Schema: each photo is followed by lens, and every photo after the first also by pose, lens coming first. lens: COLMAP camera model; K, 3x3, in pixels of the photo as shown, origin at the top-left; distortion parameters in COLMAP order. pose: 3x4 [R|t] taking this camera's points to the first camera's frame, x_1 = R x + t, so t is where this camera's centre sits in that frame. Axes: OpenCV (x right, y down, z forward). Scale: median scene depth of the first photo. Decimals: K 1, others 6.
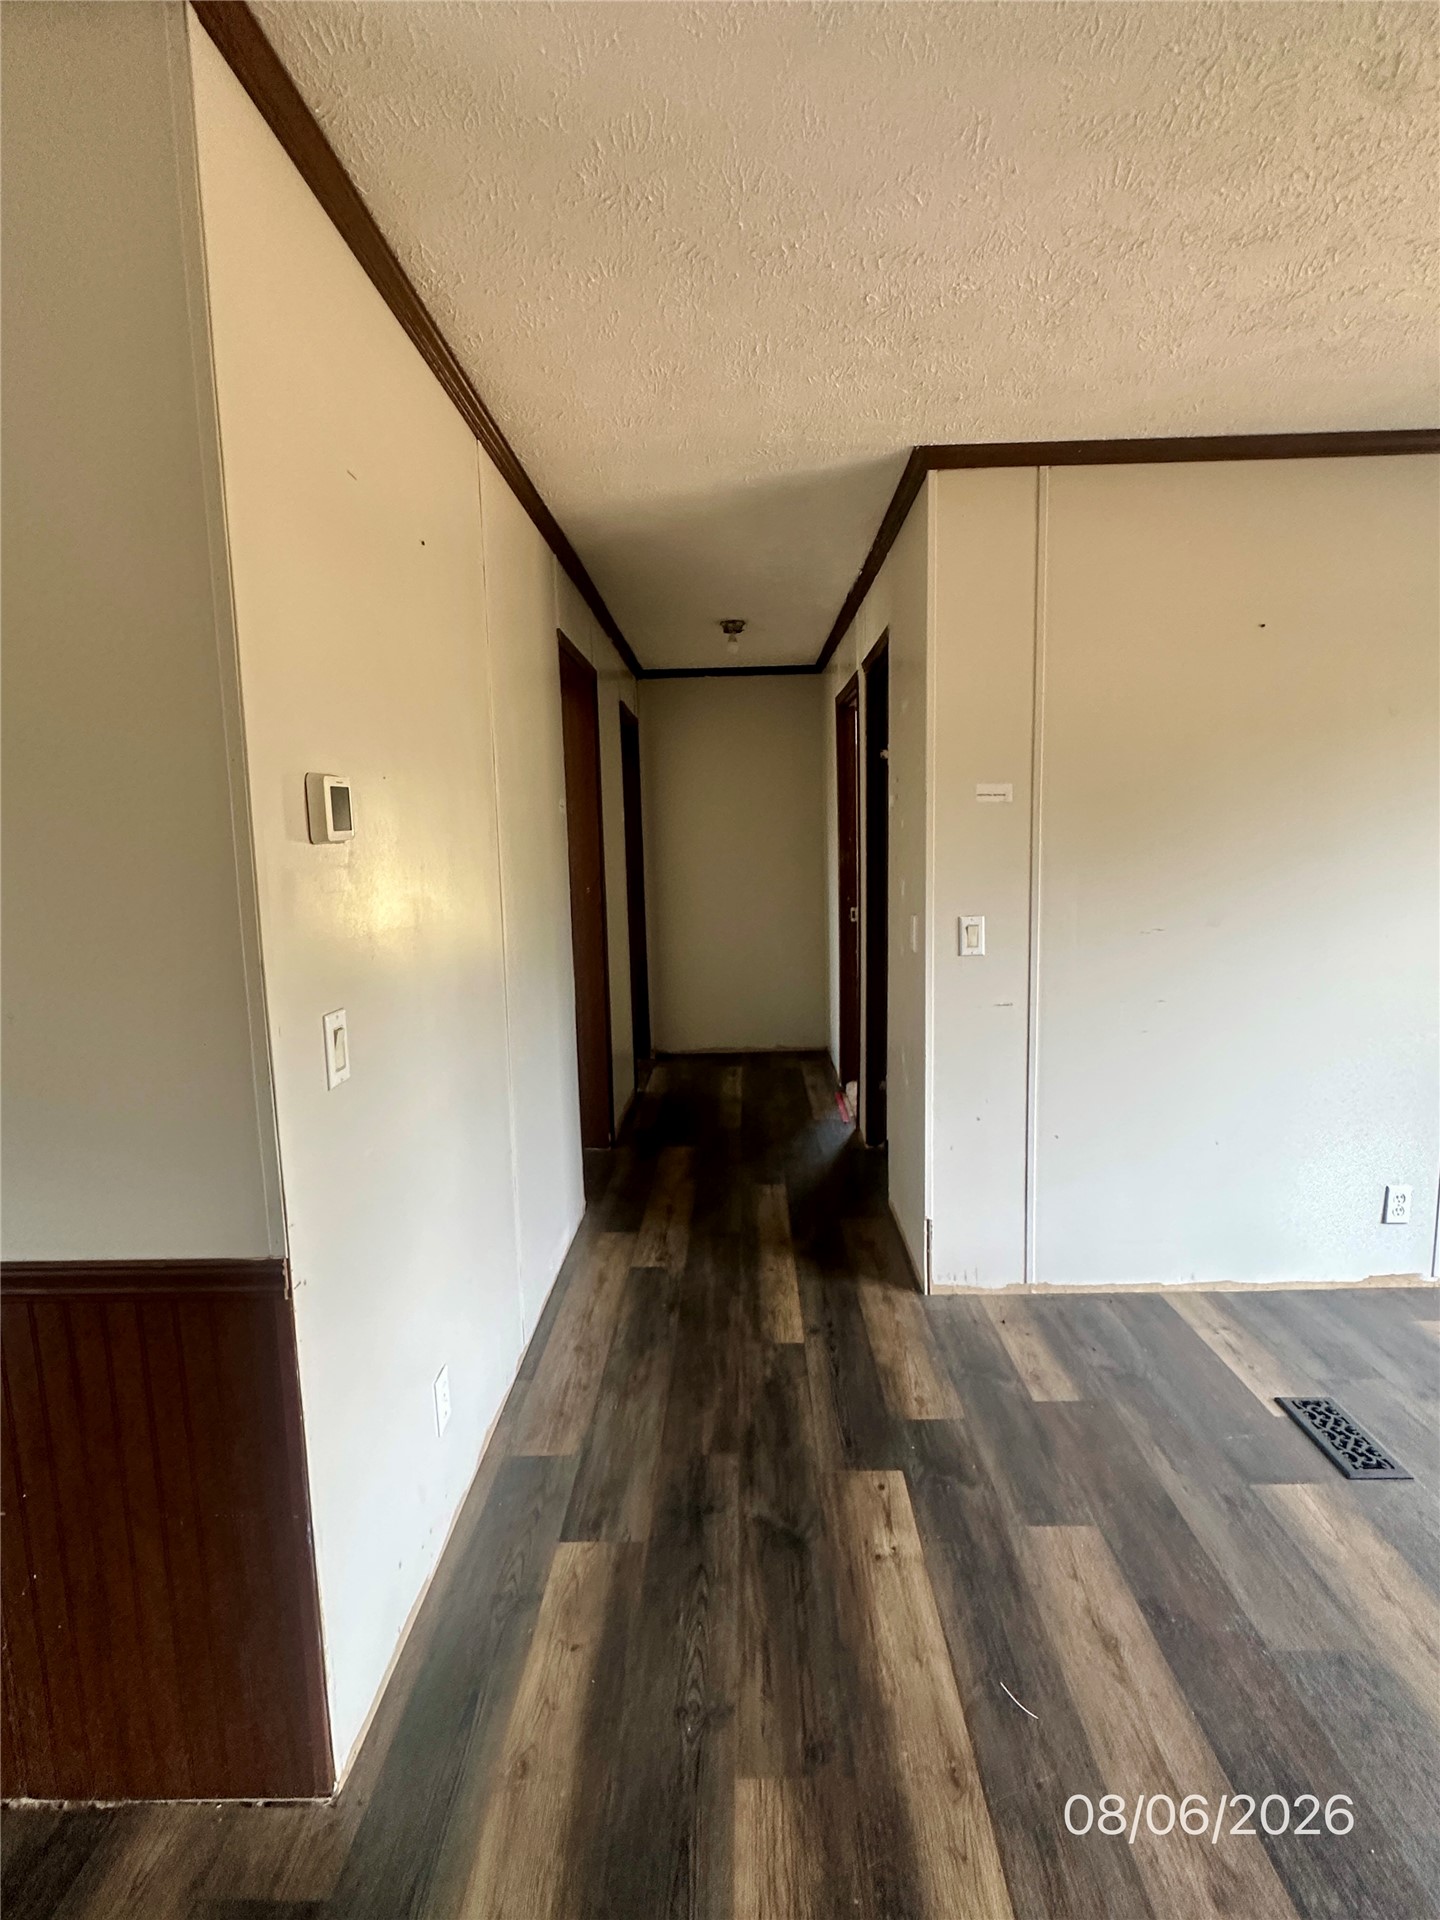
lens RADIAL K [[938.5, 0, 714.6], [0, 938.5, 959.8], [0, 0, 1]] dist [-0.004929, 0.001344]
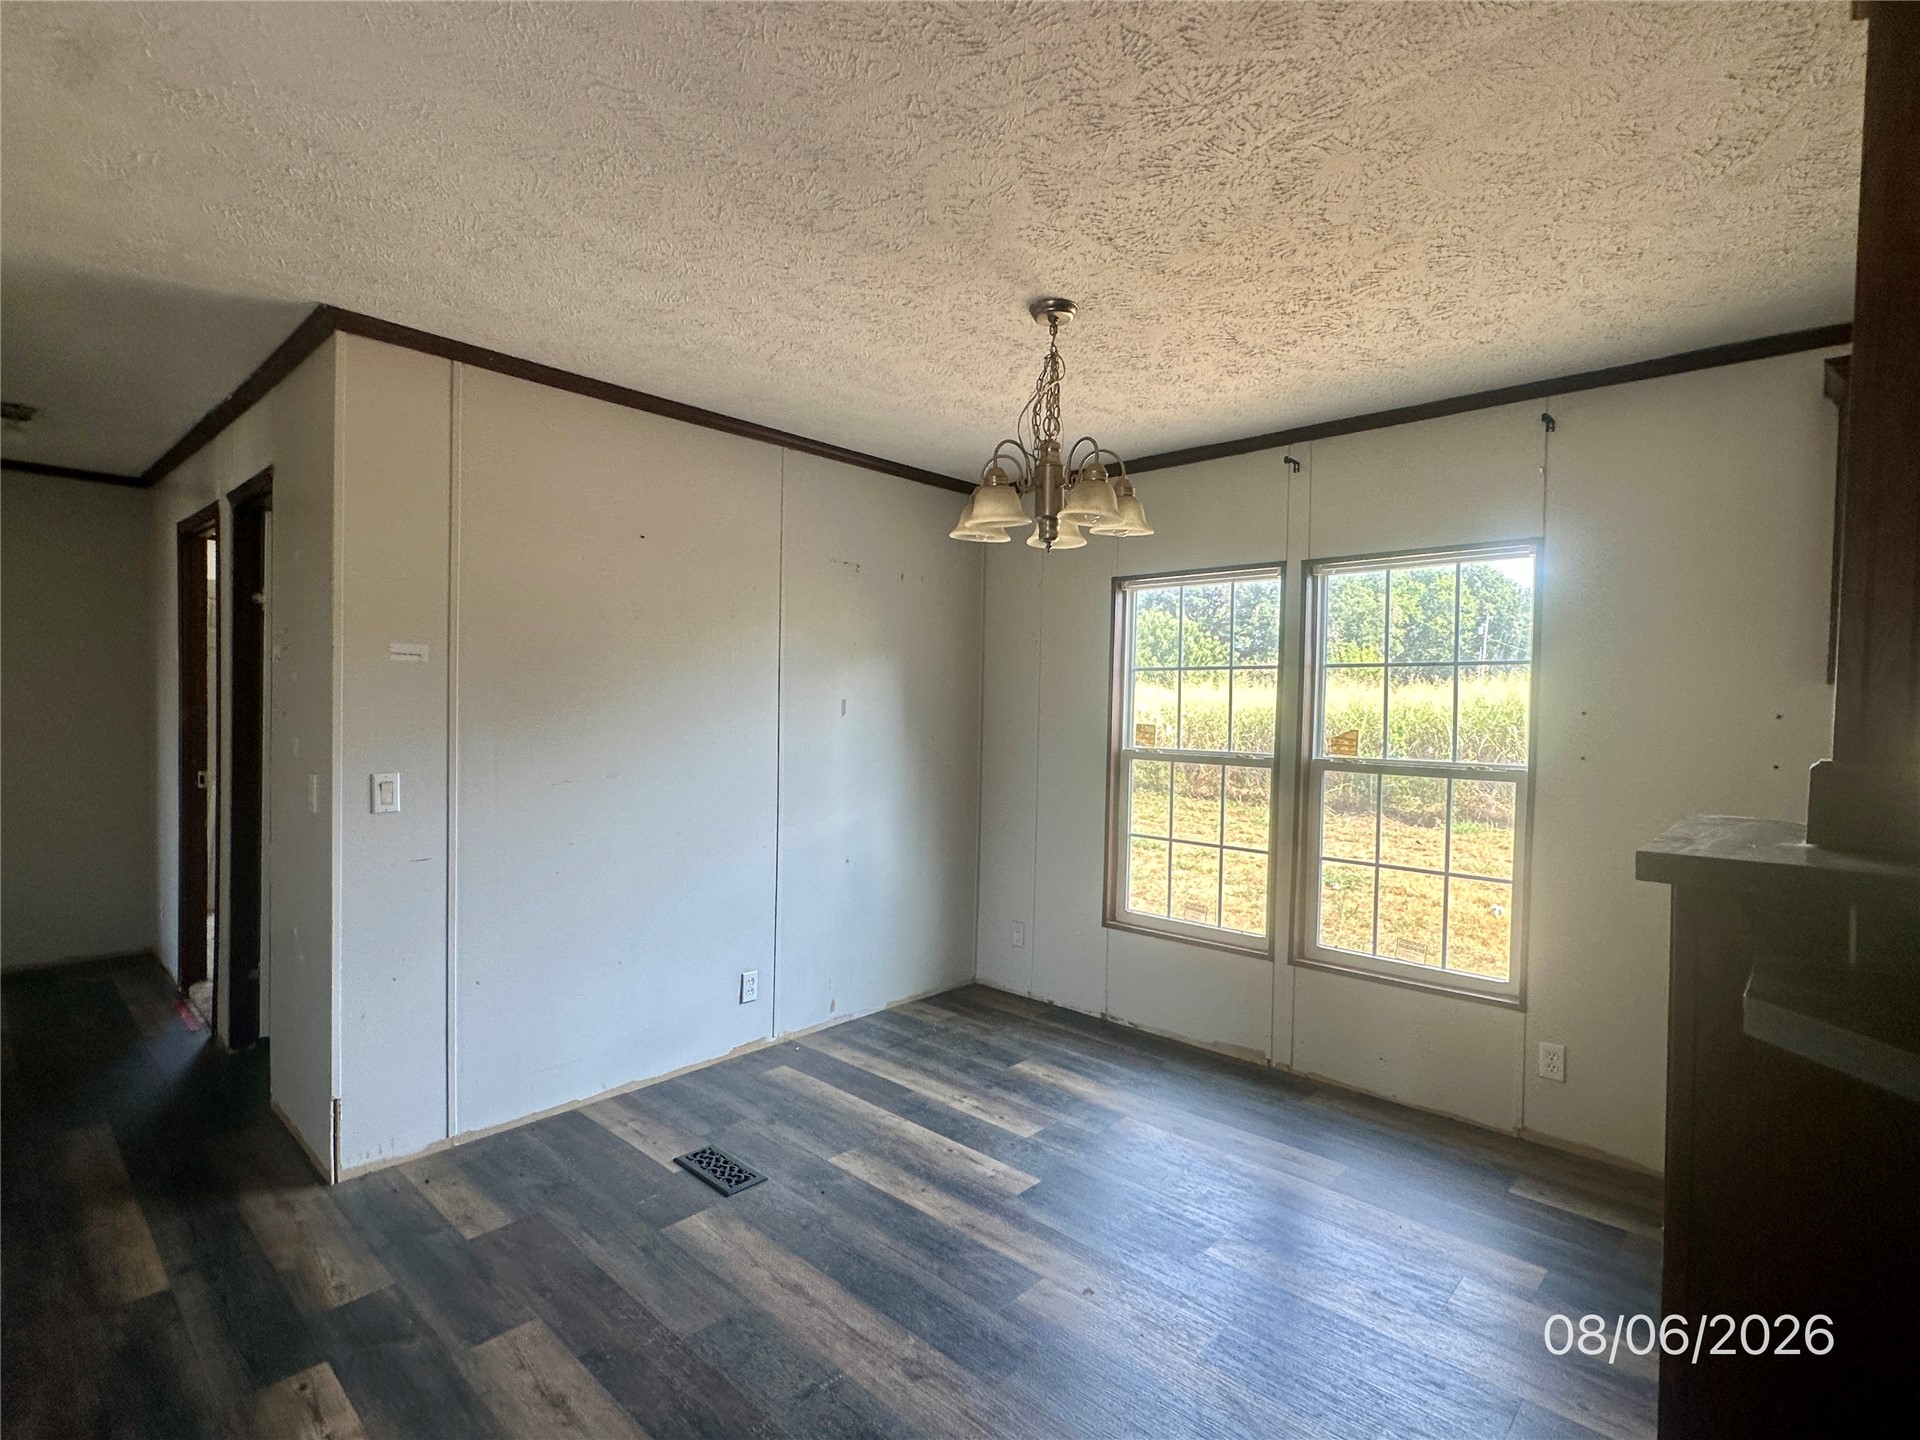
lens RADIAL K [[938.5, 0, 954.5], [0, 938.5, 711.6], [0, 0, 1]] dist [-0.004929, 0.001344]
pose [[0.657048, 0.029128, 0.753286, -0.089603], [0.060267, 0.994025, -0.091004, 0.017264], [-0.751436, 0.105193, 0.651367, -0.121317]]
